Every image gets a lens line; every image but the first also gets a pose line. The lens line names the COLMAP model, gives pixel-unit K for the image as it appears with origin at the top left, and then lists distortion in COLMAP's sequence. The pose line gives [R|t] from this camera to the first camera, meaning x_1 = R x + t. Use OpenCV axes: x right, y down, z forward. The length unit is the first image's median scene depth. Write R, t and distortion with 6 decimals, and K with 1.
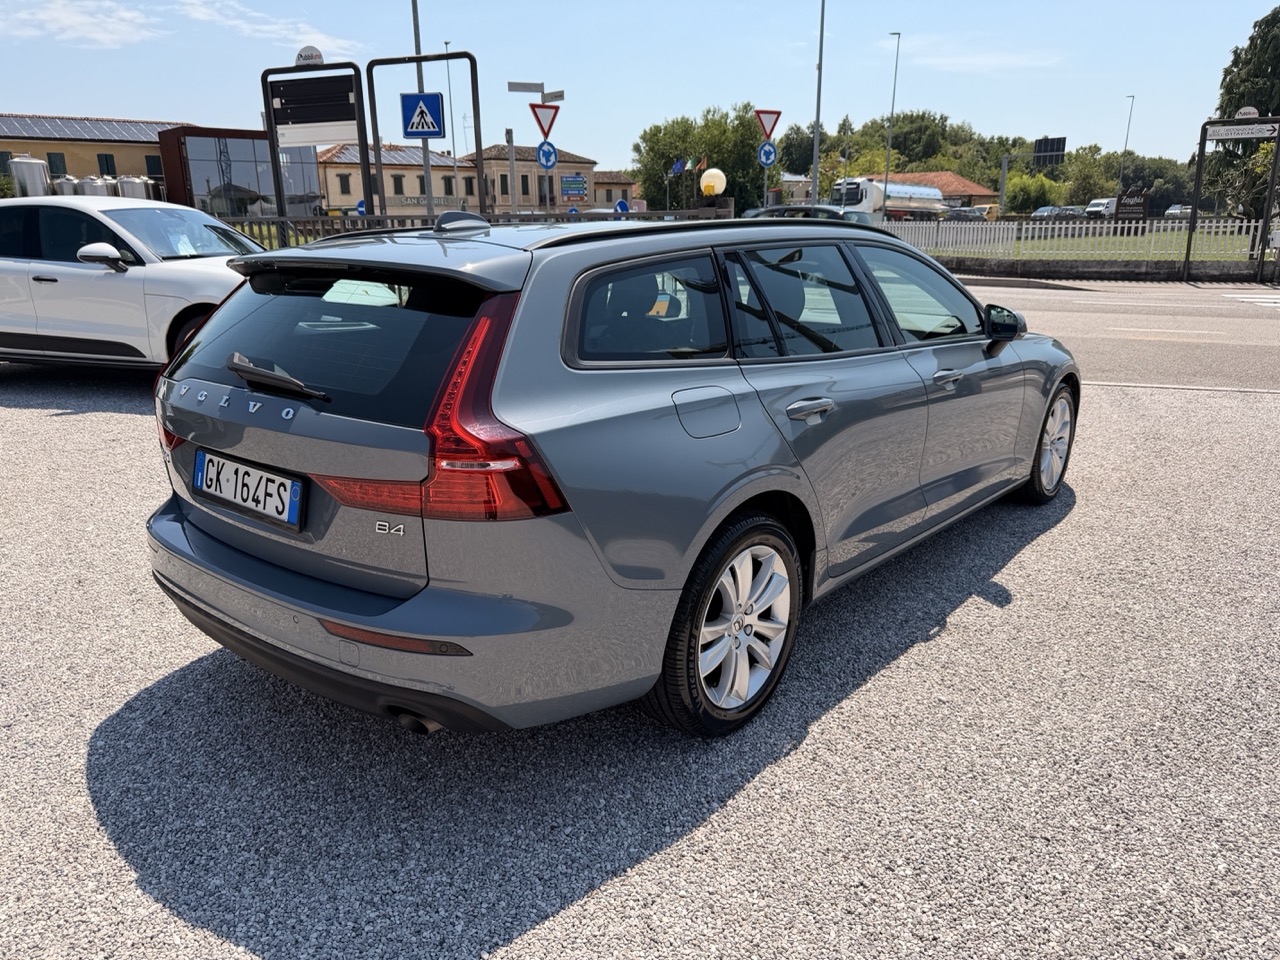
lens RADIAL K [[934.4, 0, 640.0], [0, 934.4, 480.0], [0, 0, 1]] dist [-0.003080, 0.003314]
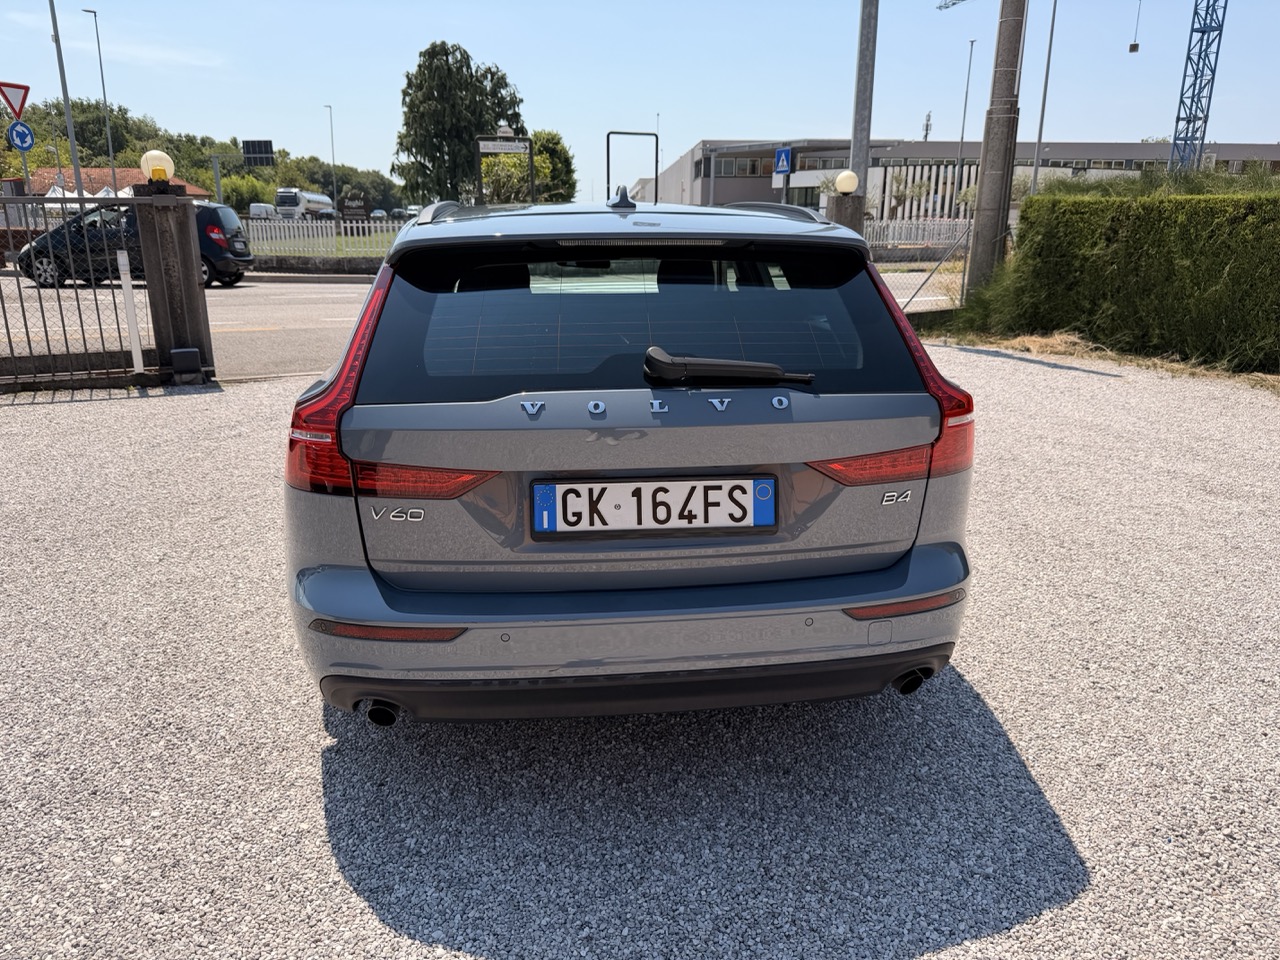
lens RADIAL K [[911.9, 0, 640.0], [0, 911.9, 480.0], [0, 0, 1]] dist [0.044914, -0.043871]
pose [[0.700389, -0.187803, 0.688611, -0.117395], [0.185992, 0.979454, 0.077951, -0.009802], [-0.689102, 0.073480, 0.720929, 0.048965]]
